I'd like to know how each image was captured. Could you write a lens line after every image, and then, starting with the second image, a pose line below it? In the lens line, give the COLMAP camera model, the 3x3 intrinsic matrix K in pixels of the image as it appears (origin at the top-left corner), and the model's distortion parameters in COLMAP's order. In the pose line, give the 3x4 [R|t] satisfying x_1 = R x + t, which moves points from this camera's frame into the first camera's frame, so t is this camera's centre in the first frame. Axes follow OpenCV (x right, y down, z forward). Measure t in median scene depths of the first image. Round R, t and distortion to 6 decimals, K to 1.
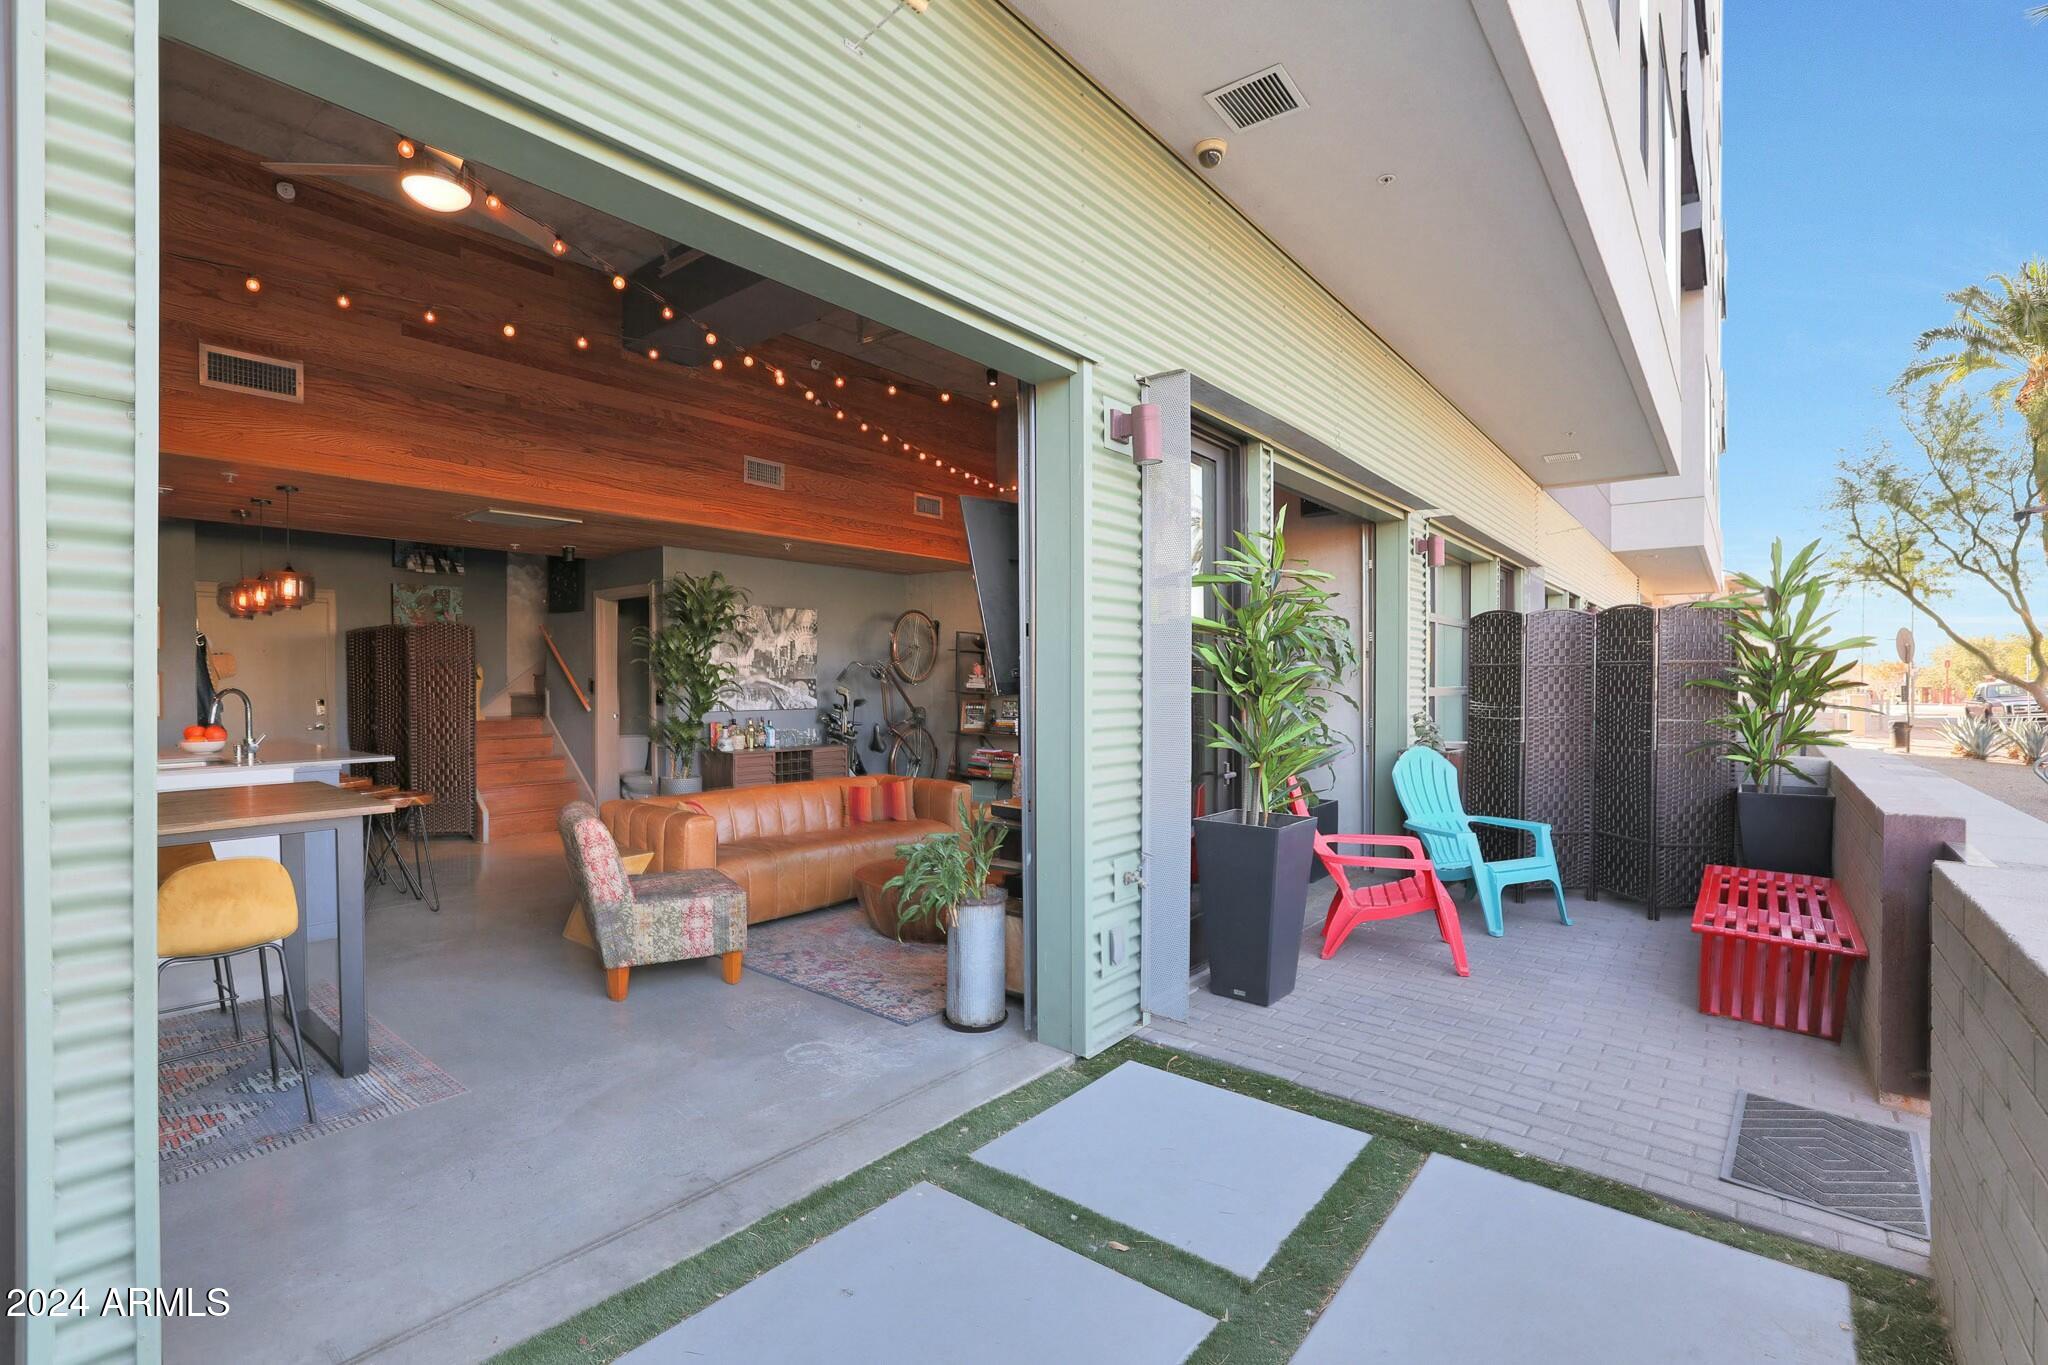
lens RADIAL K [[901.2, 0, 1024.0], [0, 901.2, 682.5], [0, 0, 1]] dist [-0.035225, 0.000148]
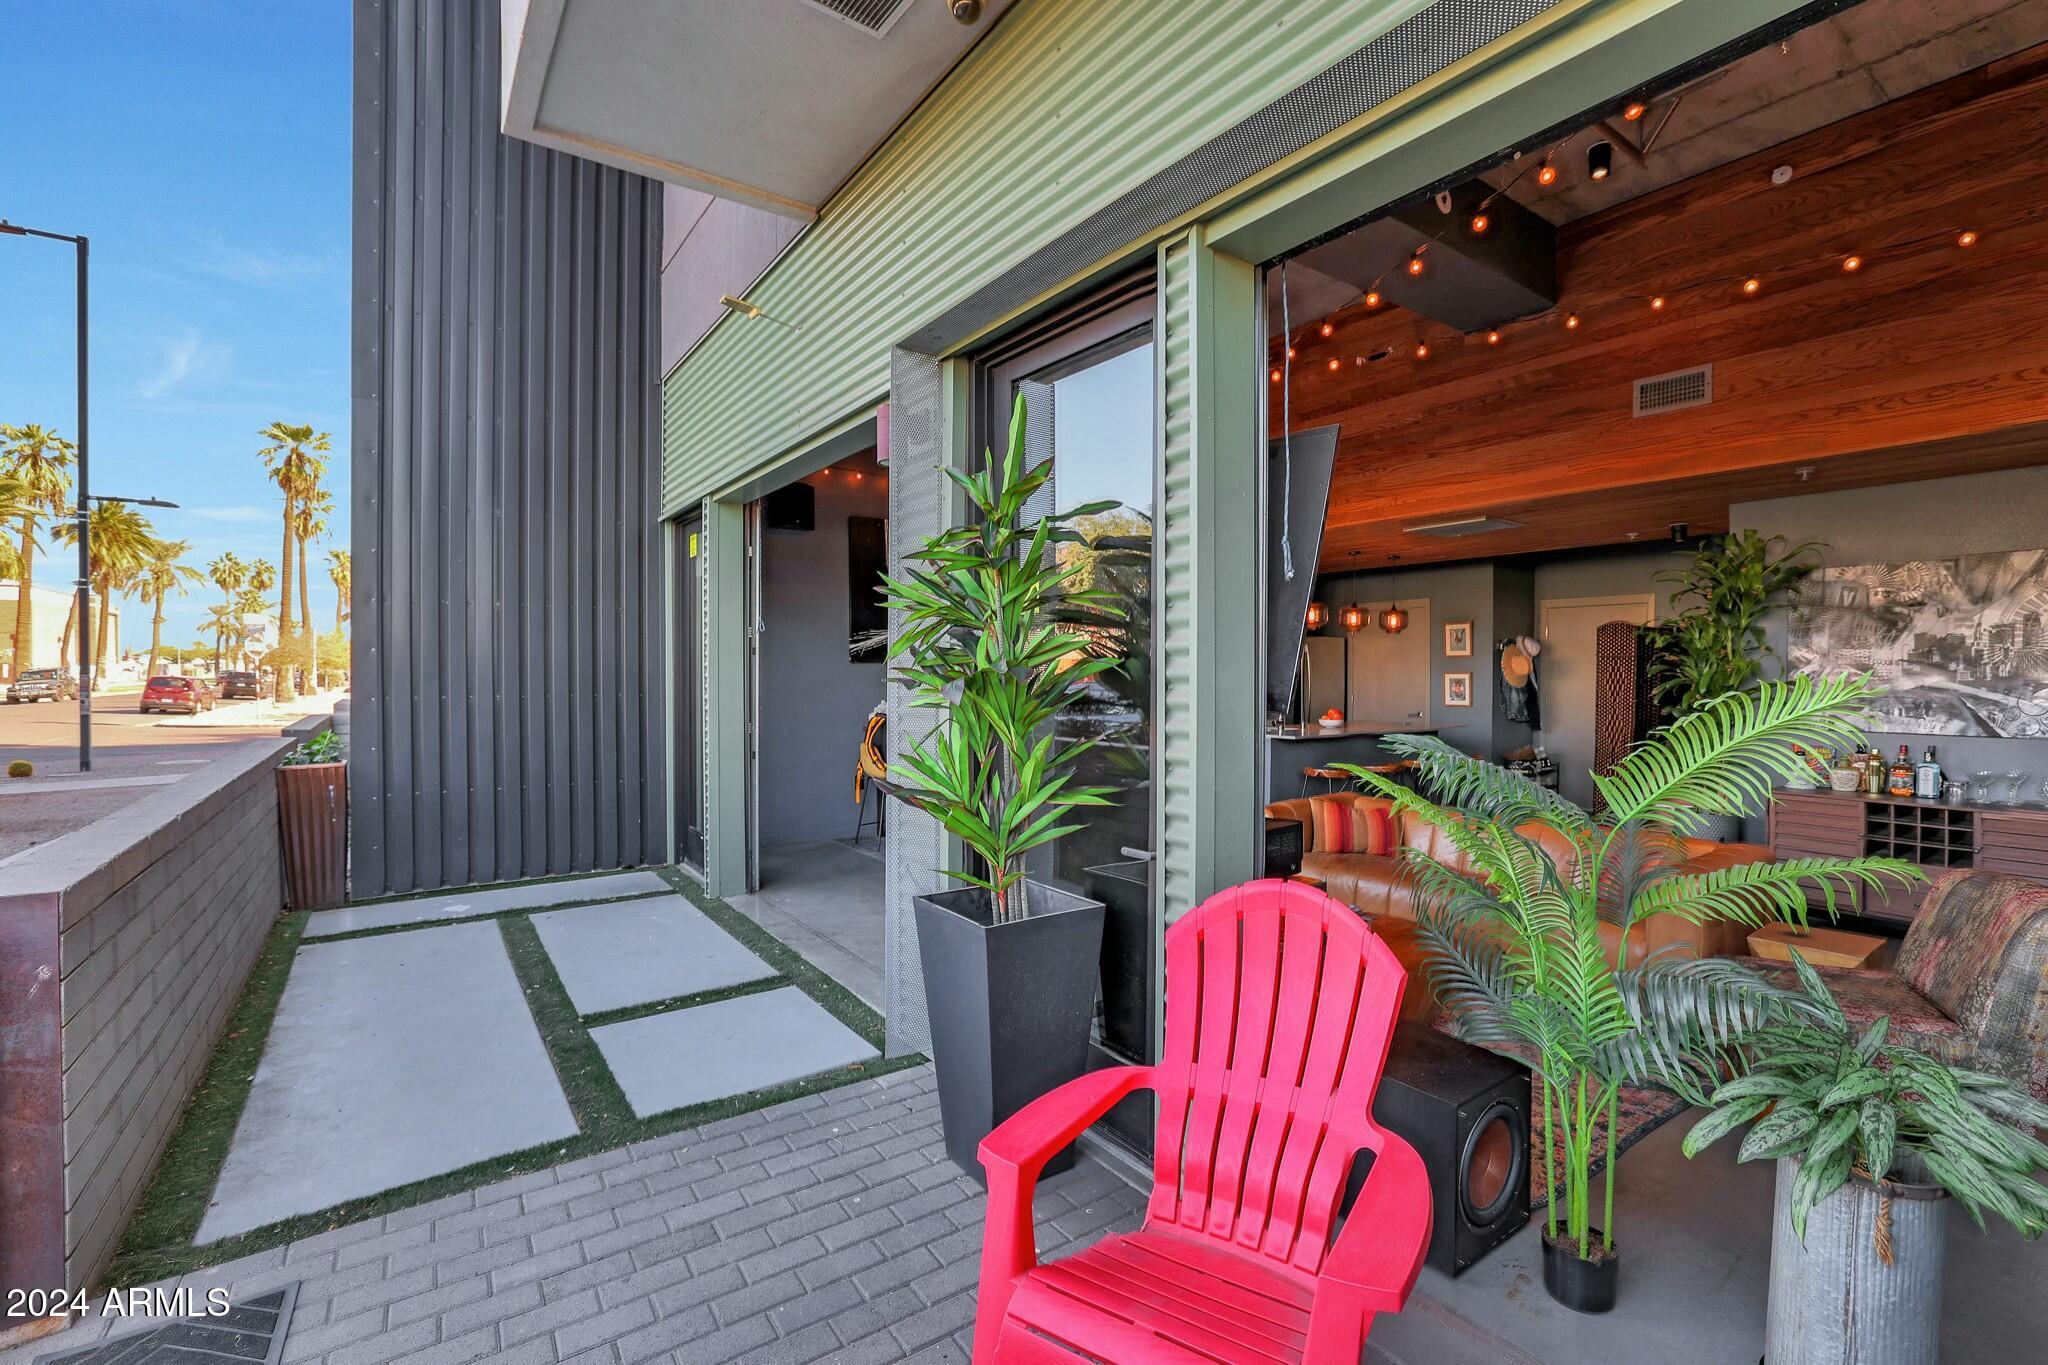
lens RADIAL K [[901.2, 0, 1024.0], [0, 901.2, 682.5], [0, 0, 1]] dist [-0.035225, 0.000148]
pose [[-0.262373, 0.009878, -0.964916, 0.593610], [-0.005218, 0.999918, 0.011655, -0.010823], [0.964952, 0.008093, -0.262300, 0.792545]]
